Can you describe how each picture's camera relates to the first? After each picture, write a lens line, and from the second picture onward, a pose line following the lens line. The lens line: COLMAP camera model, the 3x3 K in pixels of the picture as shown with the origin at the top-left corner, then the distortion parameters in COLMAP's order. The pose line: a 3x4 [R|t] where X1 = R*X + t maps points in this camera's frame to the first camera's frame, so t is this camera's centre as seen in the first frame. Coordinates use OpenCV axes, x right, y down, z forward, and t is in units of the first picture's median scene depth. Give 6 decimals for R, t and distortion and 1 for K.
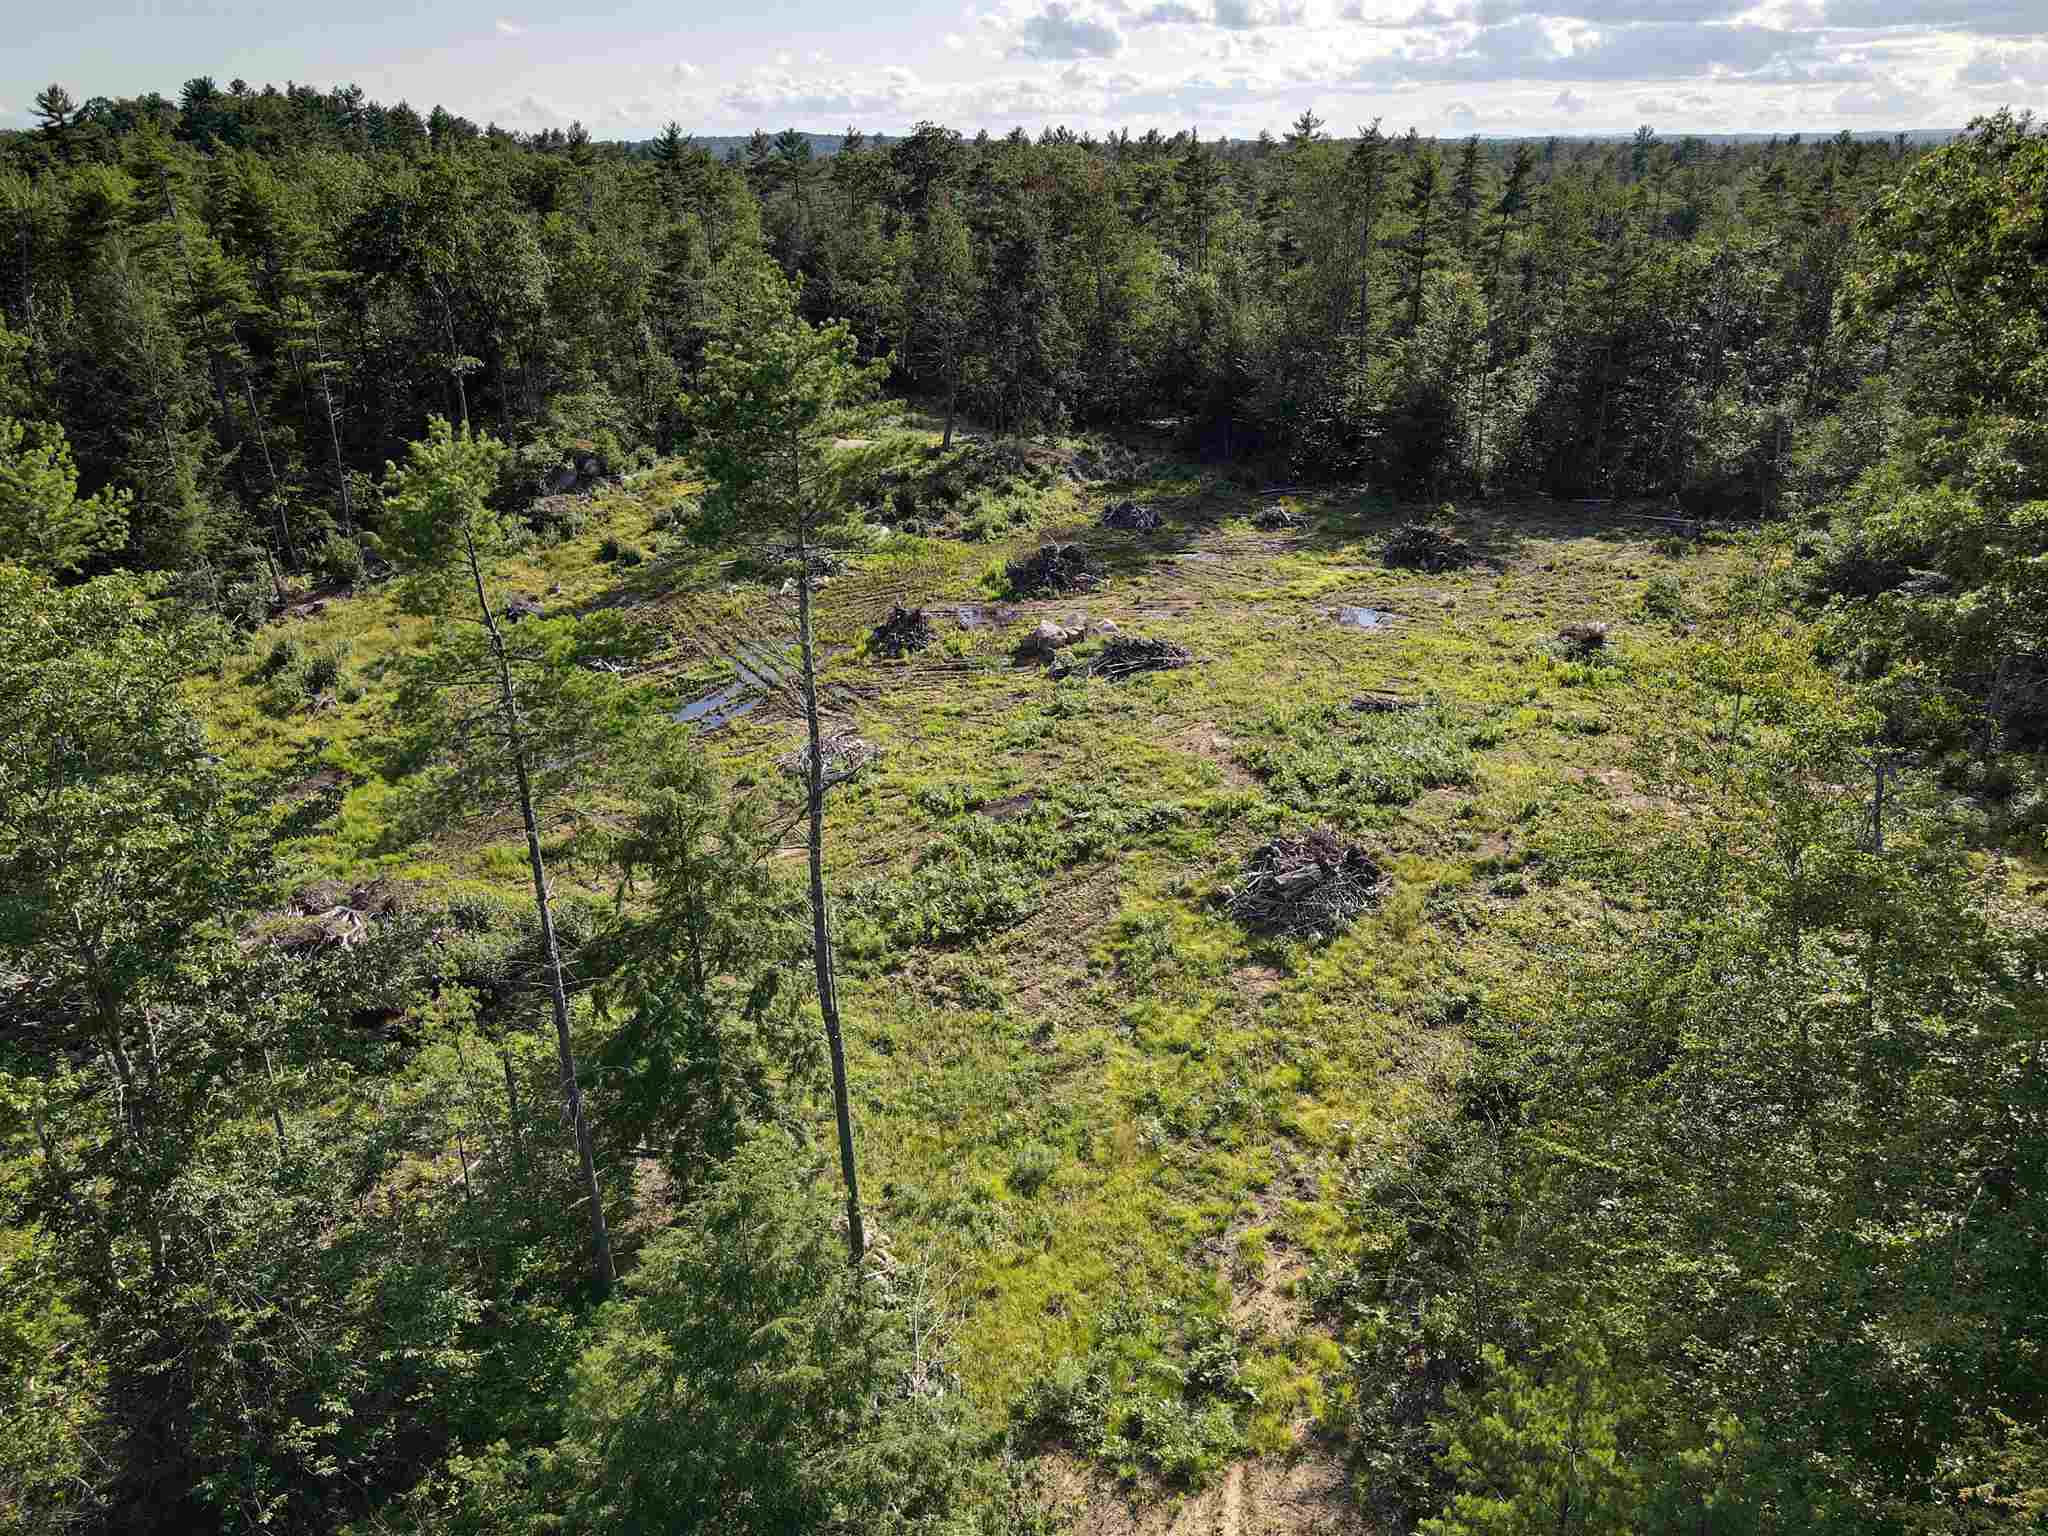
lens RADIAL K [[1516.0, 0, 1019.8], [0, 1516.0, 763.9], [0, 0, 1]] dist [0.060928, -0.053658]
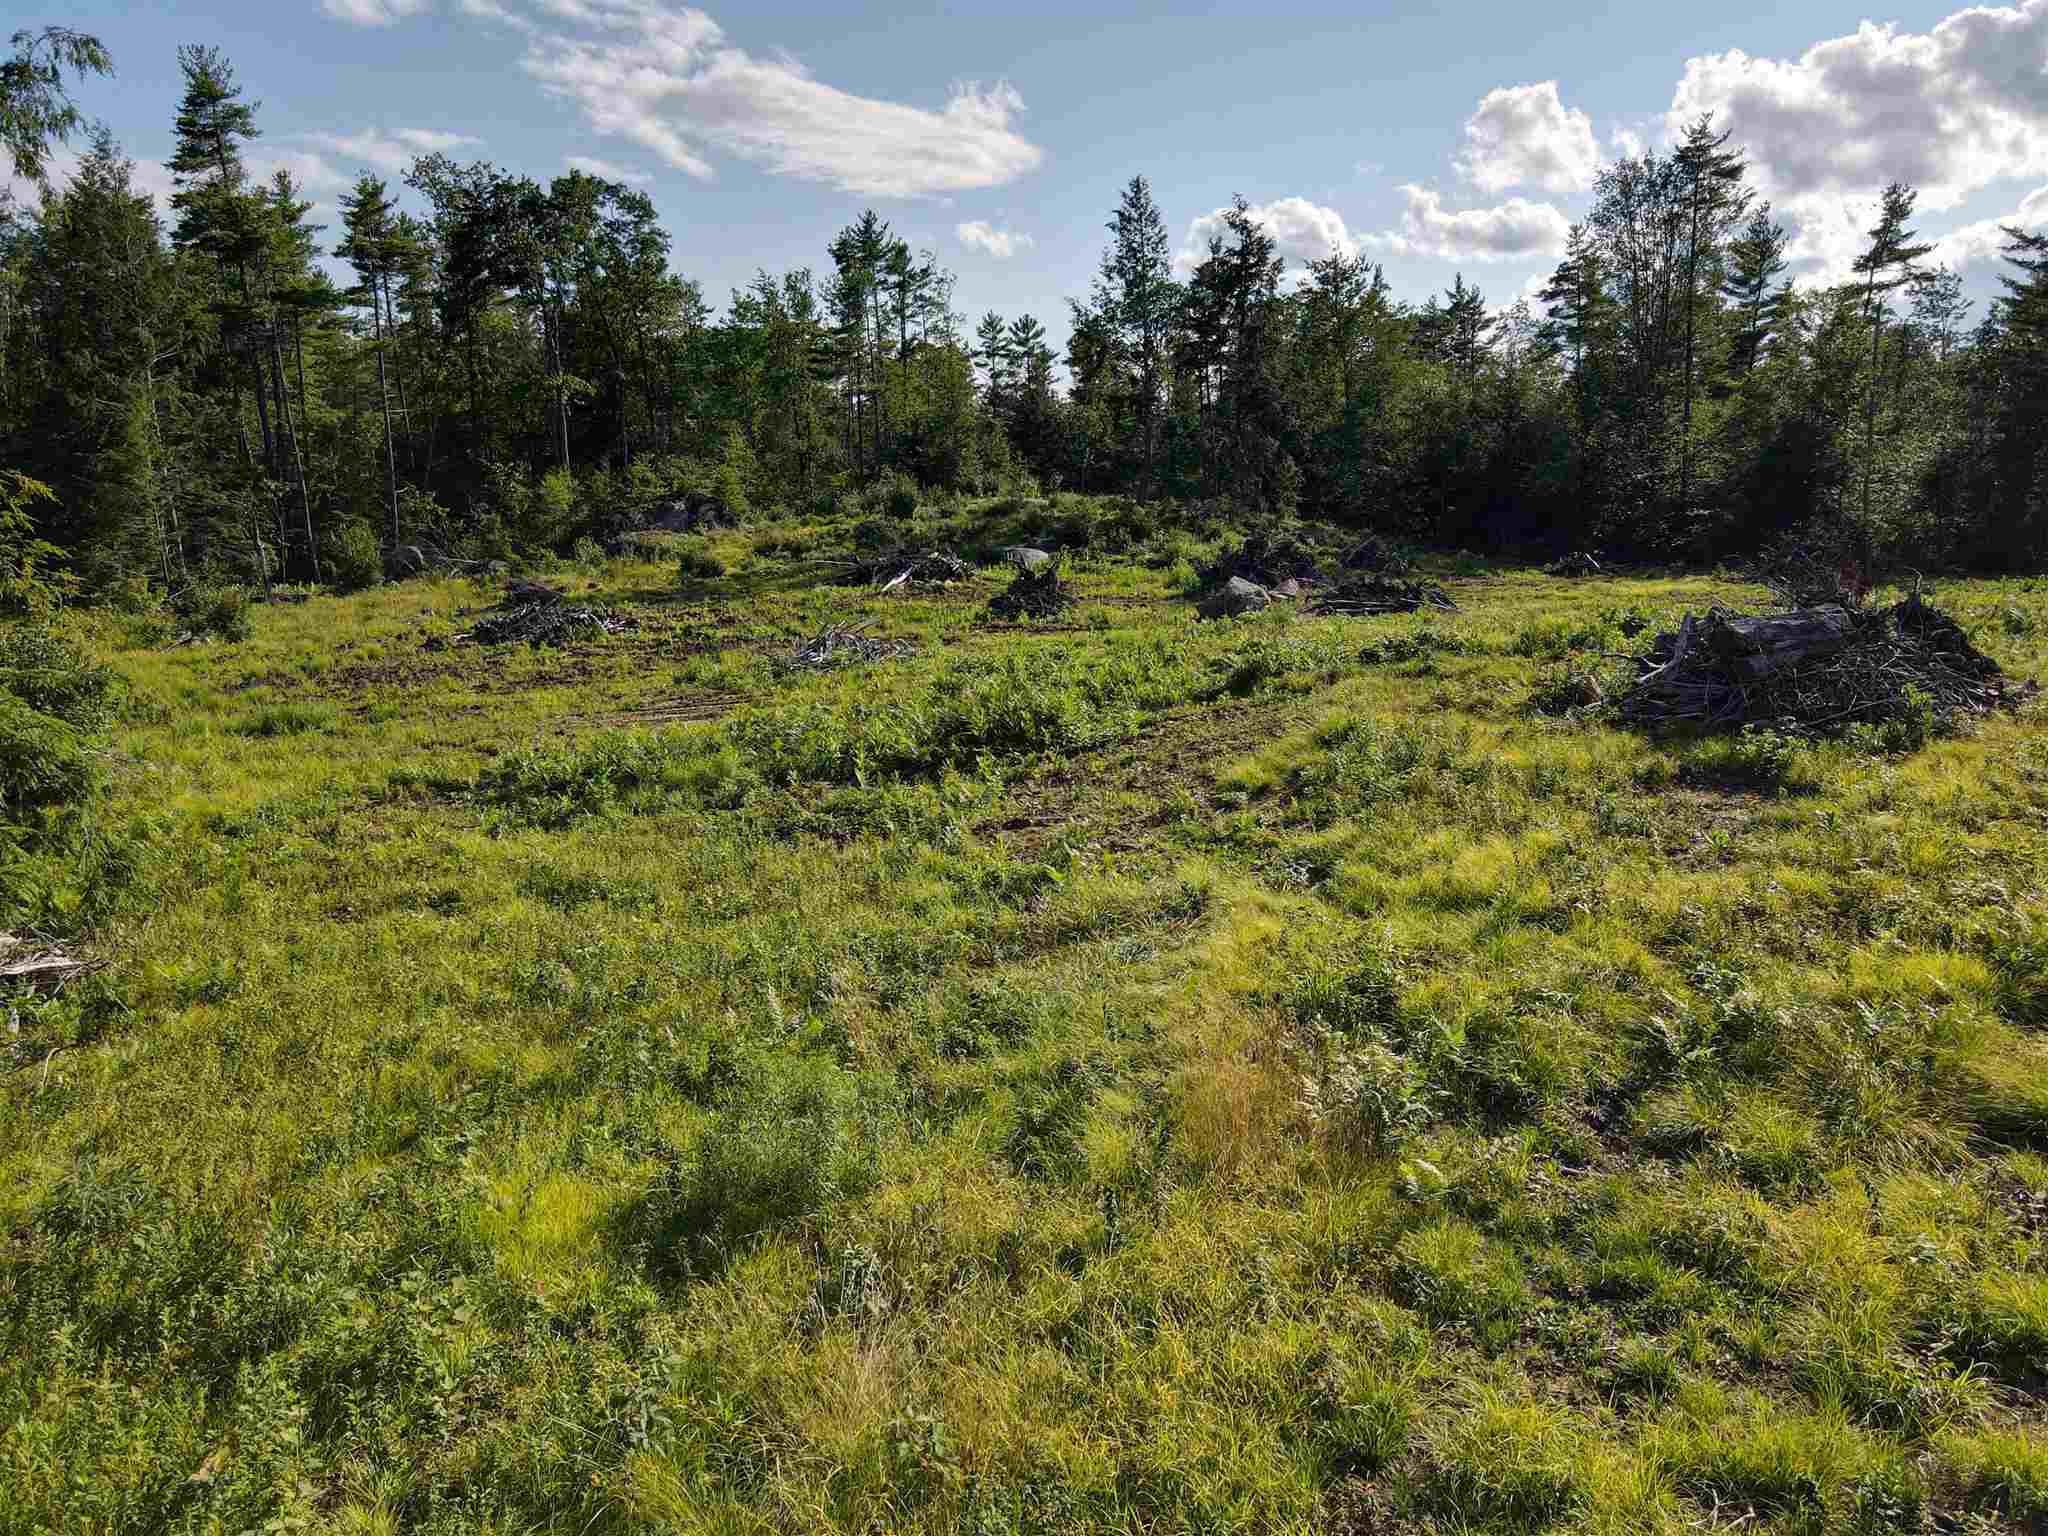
lens RADIAL K [[1516.0, 0, 1027.1], [0, 1516.0, 758.9], [0, 0, 1]] dist [0.060928, -0.053658]
pose [[0.986635, 0.025944, -0.160868, 0.028217], [-0.056531, 0.980426, -0.188597, 0.092784], [0.152827, 0.195171, 0.968789, 0.297138]]
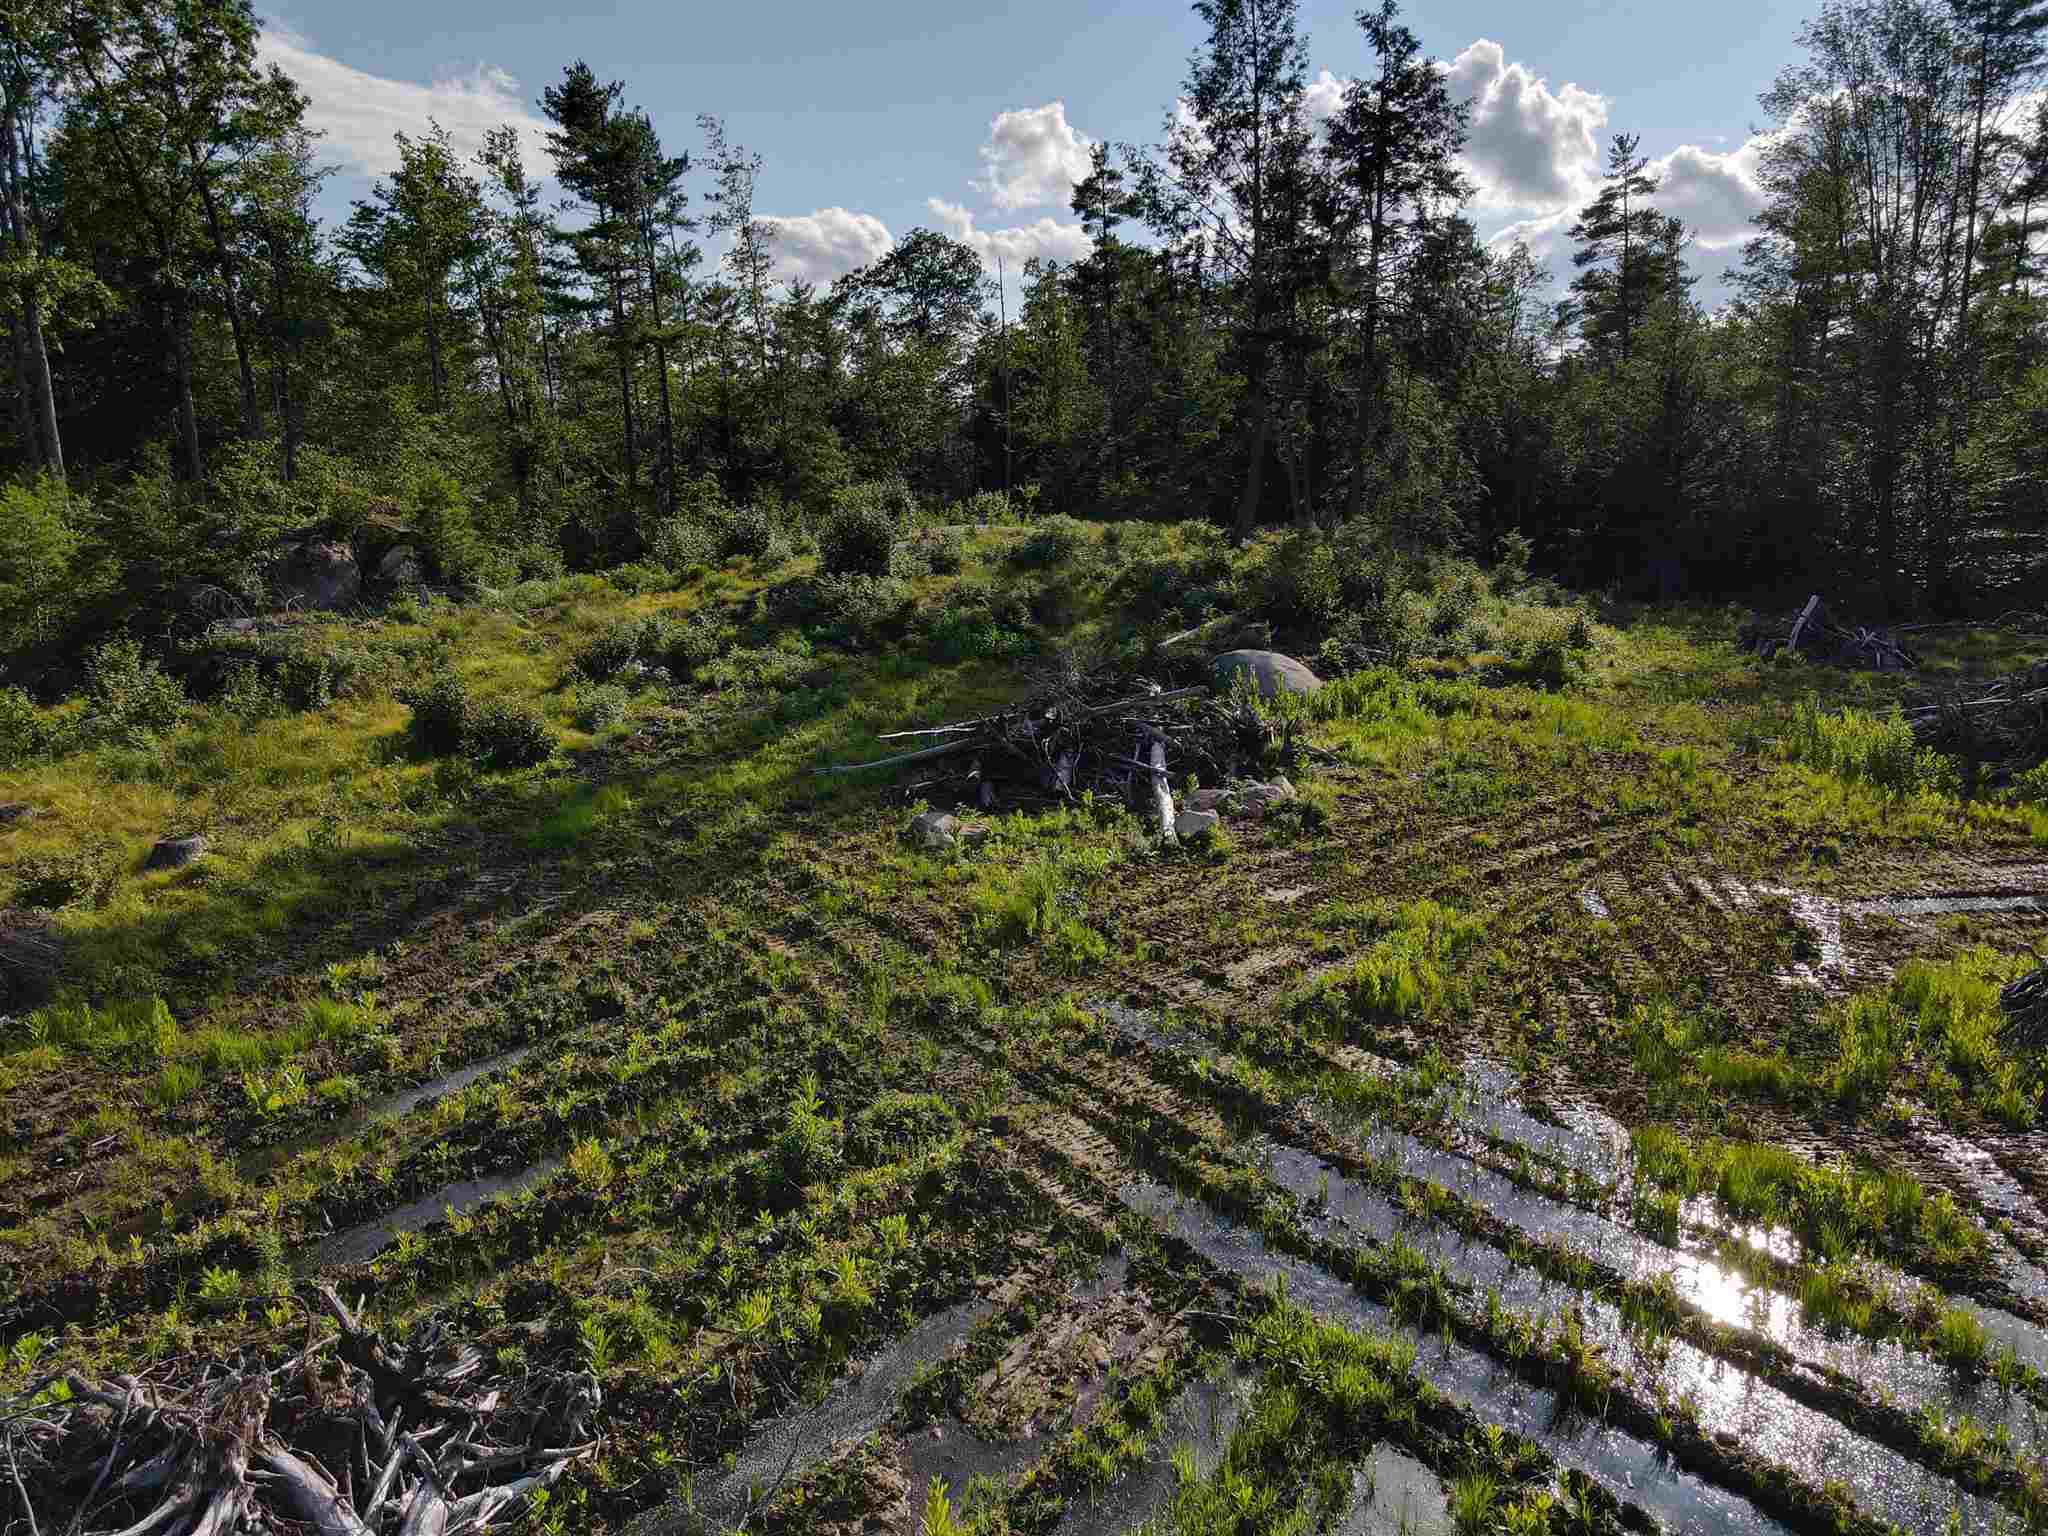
lens RADIAL K [[1516.0, 0, 1010.0], [0, 1516.0, 777.2], [0, 0, 1]] dist [0.060928, -0.053658]
pose [[0.995638, -0.024280, 0.090090, -0.187044], [0.040766, 0.981712, -0.185957, -0.071994], [-0.083928, 0.188818, 0.978419, 0.709051]]
